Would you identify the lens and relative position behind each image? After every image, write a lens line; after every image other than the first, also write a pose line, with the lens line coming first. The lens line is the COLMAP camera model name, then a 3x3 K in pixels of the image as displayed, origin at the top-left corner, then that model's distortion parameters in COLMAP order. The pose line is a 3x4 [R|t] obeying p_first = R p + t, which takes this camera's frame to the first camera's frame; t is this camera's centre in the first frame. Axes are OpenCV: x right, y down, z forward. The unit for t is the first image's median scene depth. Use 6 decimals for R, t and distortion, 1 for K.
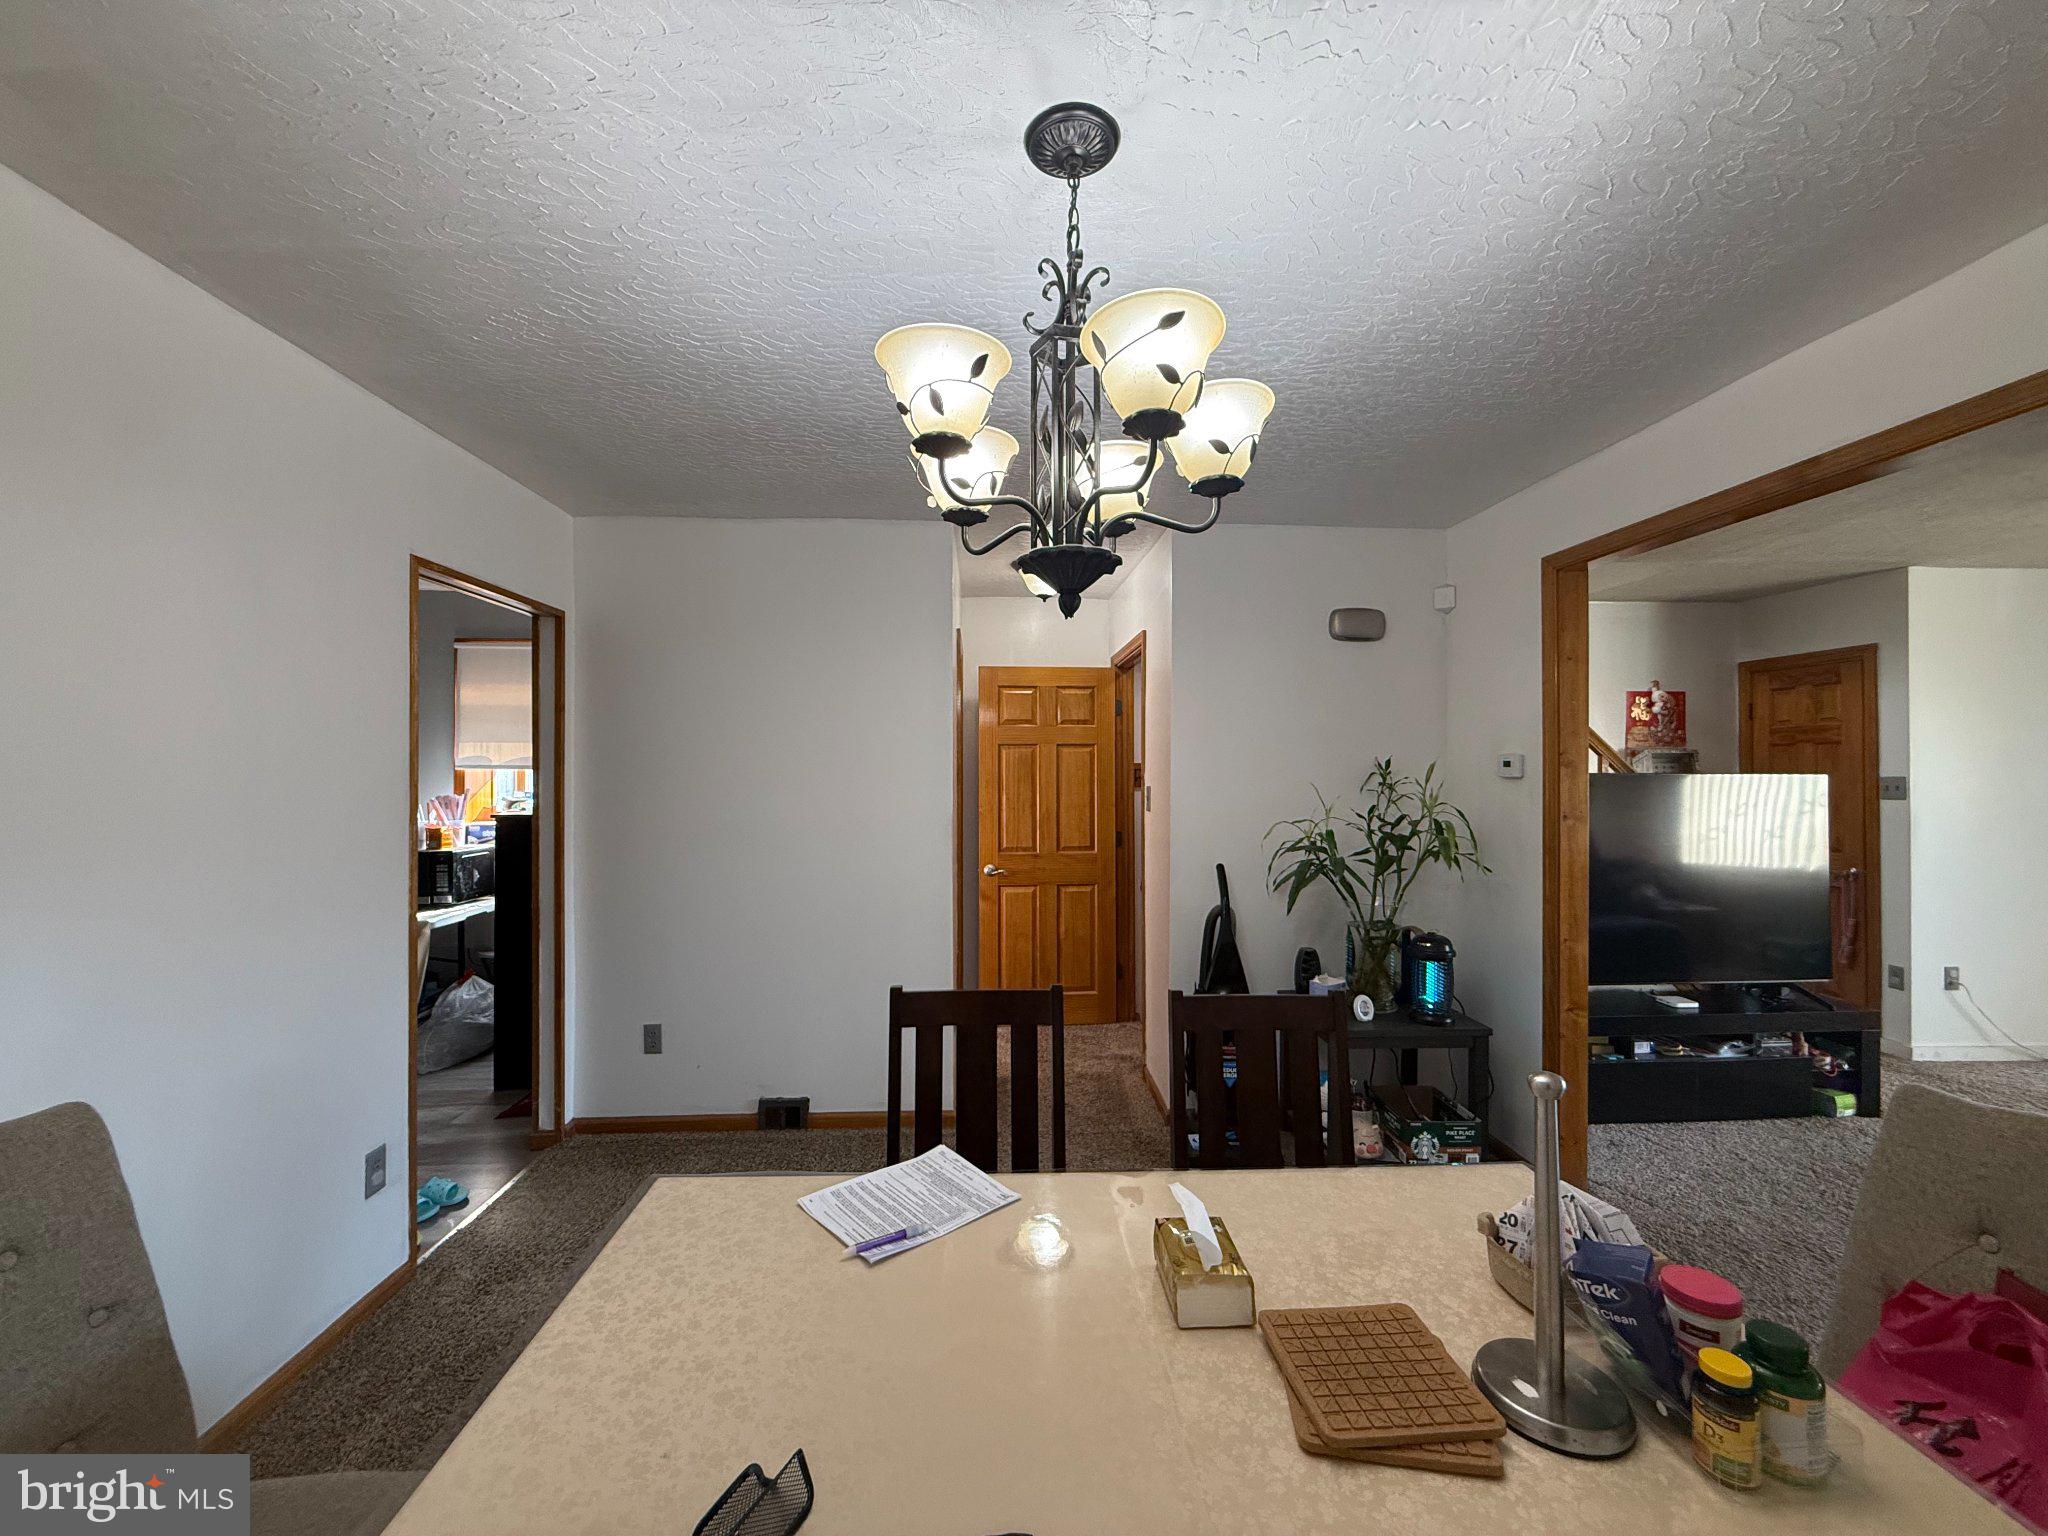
lens RADIAL K [[819.8, 0, 1015.2], [0, 819.8, 774.1], [0, 0, 1]] dist [0.001329, 0.000472]
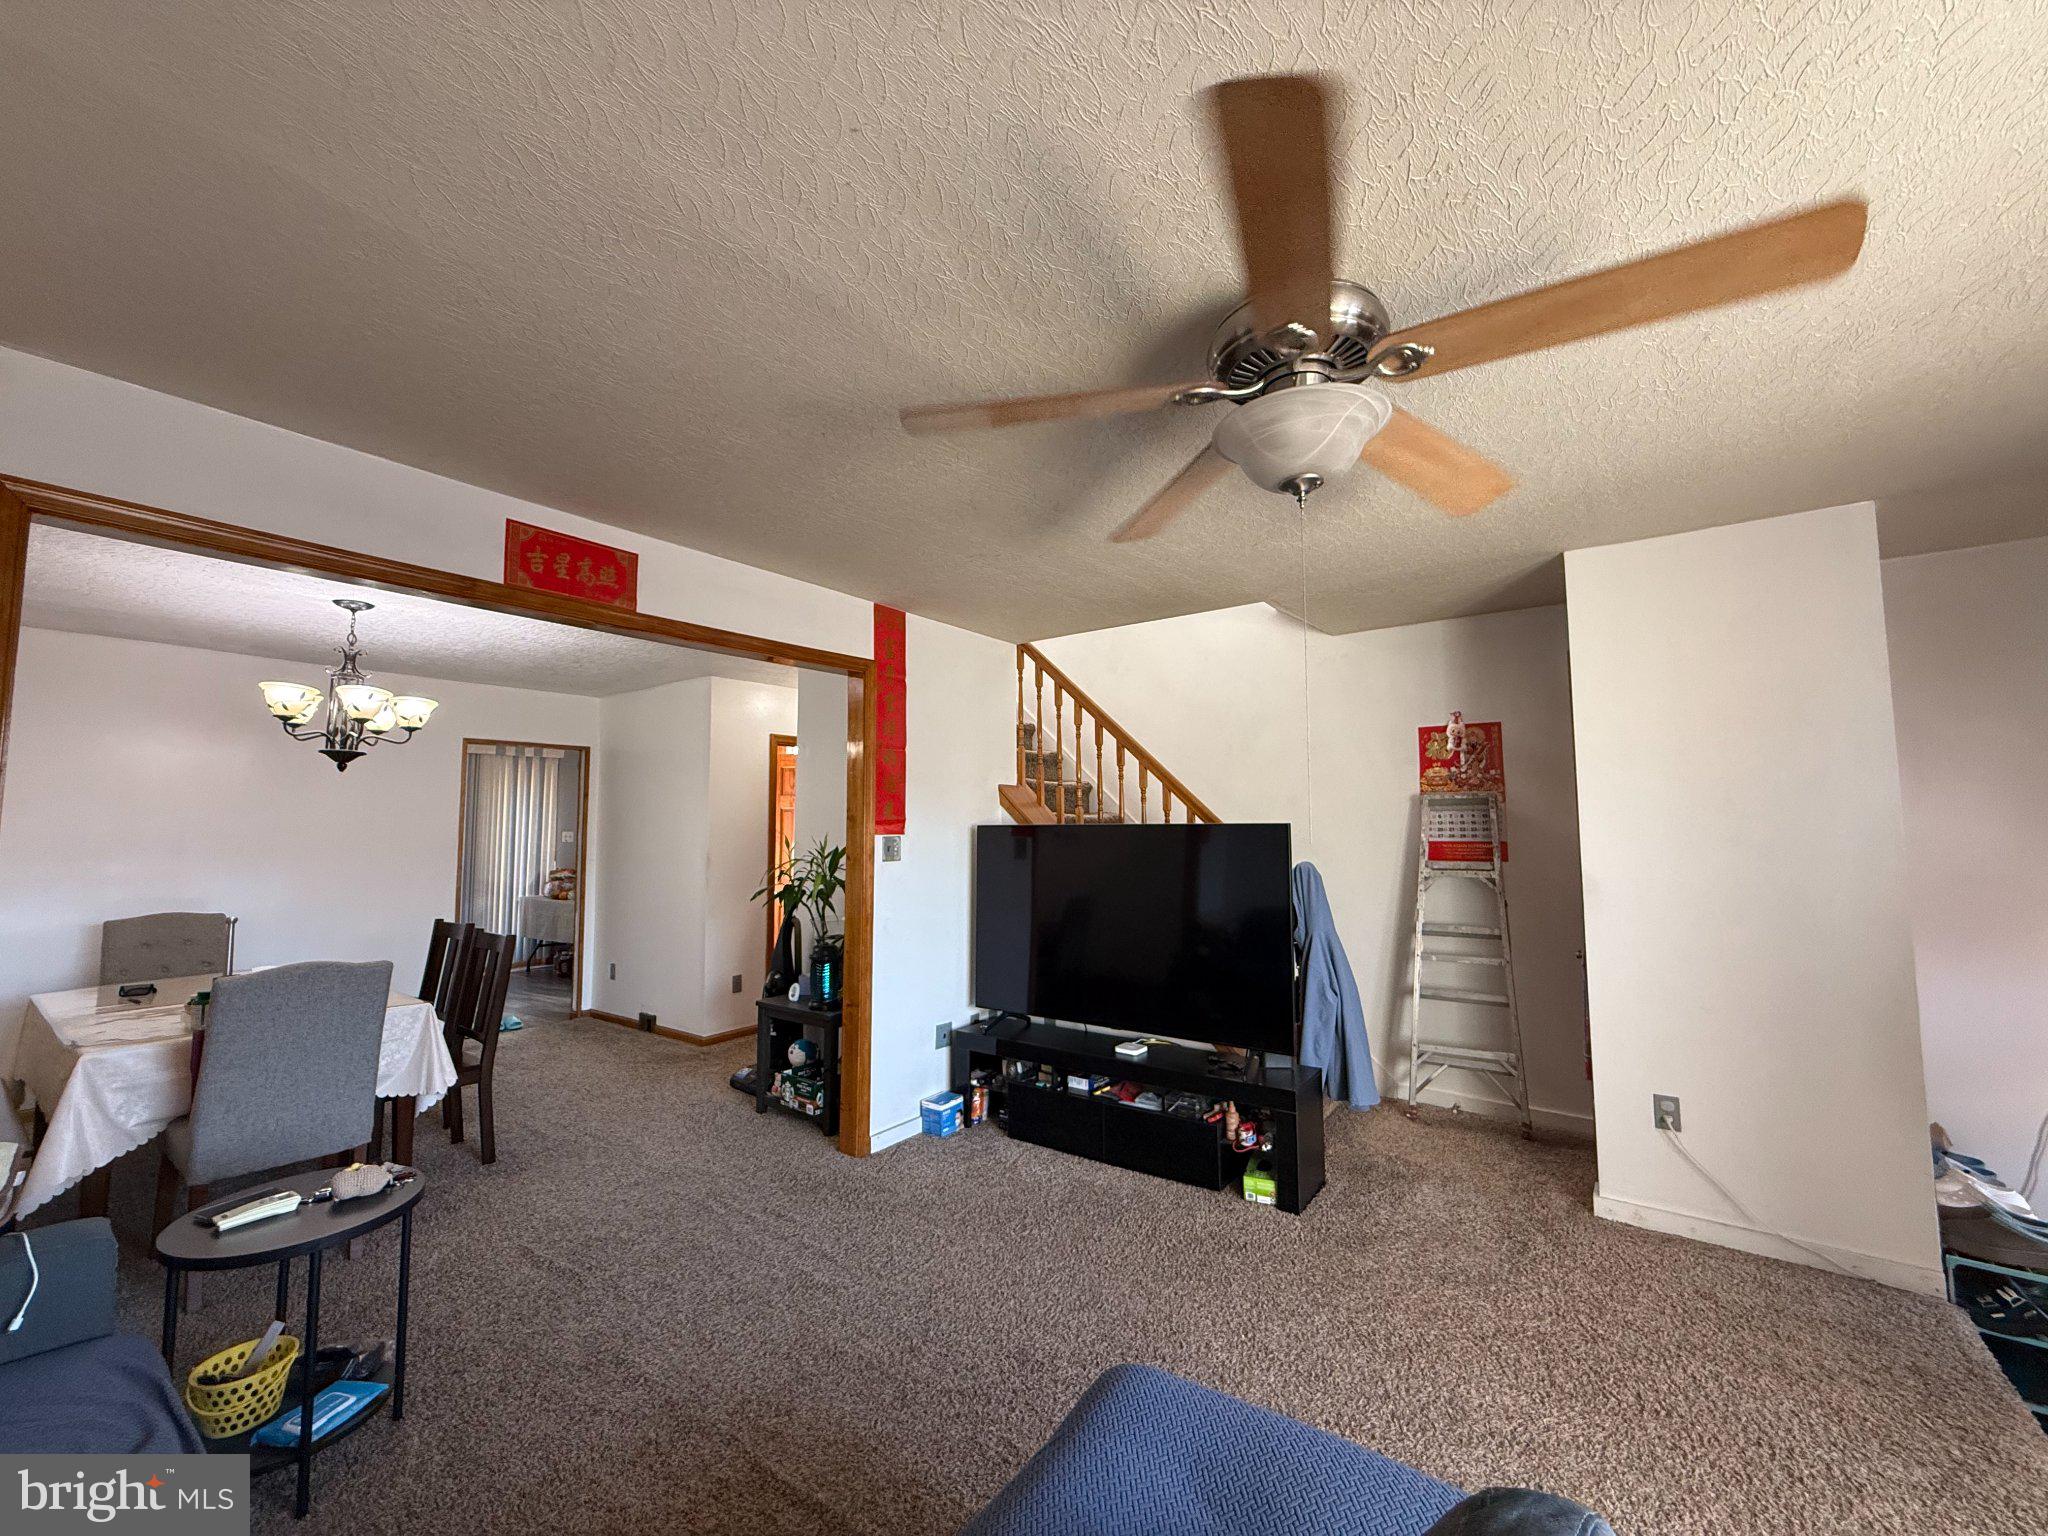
lens RADIAL K [[819.8, 0, 1013.2], [0, 819.8, 762.8], [0, 0, 1]] dist [0.001329, 0.000472]
pose [[0.776096, -0.054187, -0.628283, 1.389958], [0.003090, 0.996616, -0.082138, 0.007237], [0.630608, 0.061806, 0.773637, 0.100790]]
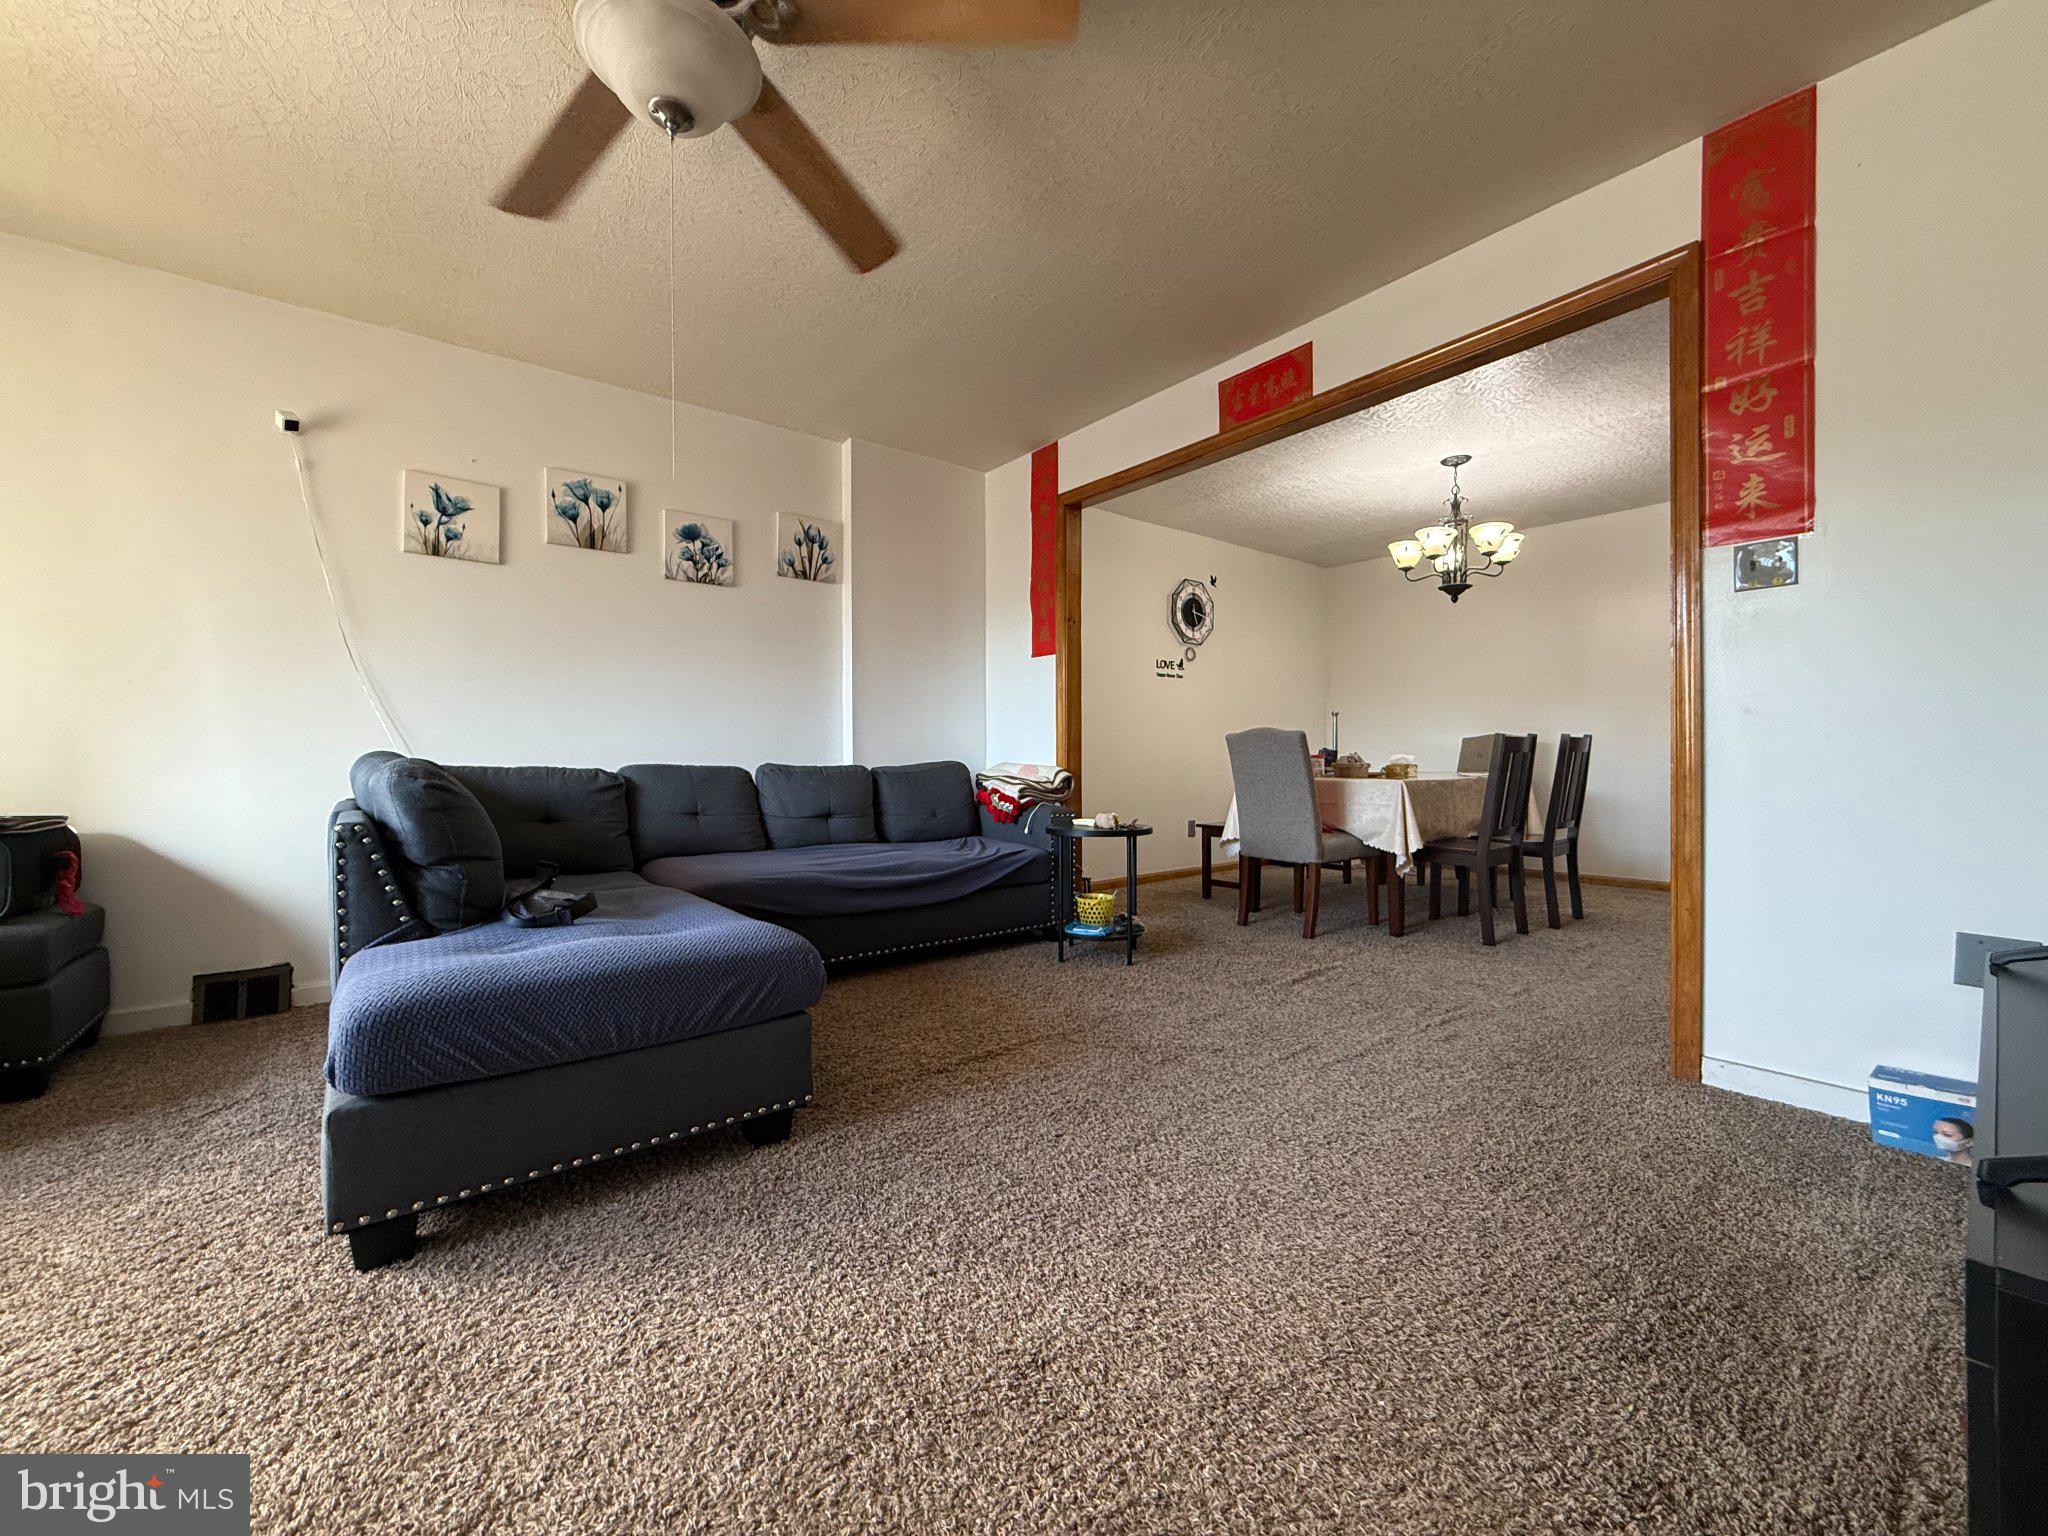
lens RADIAL K [[819.8, 0, 1024.4], [0, 819.8, 763.7], [0, 0, 1]] dist [0.001329, 0.000472]
pose [[-0.803245, 0.009962, -0.595565, 1.347362], [0.005339, 0.999940, 0.009526, 0.165807], [0.595625, 0.004472, -0.803250, 1.017815]]
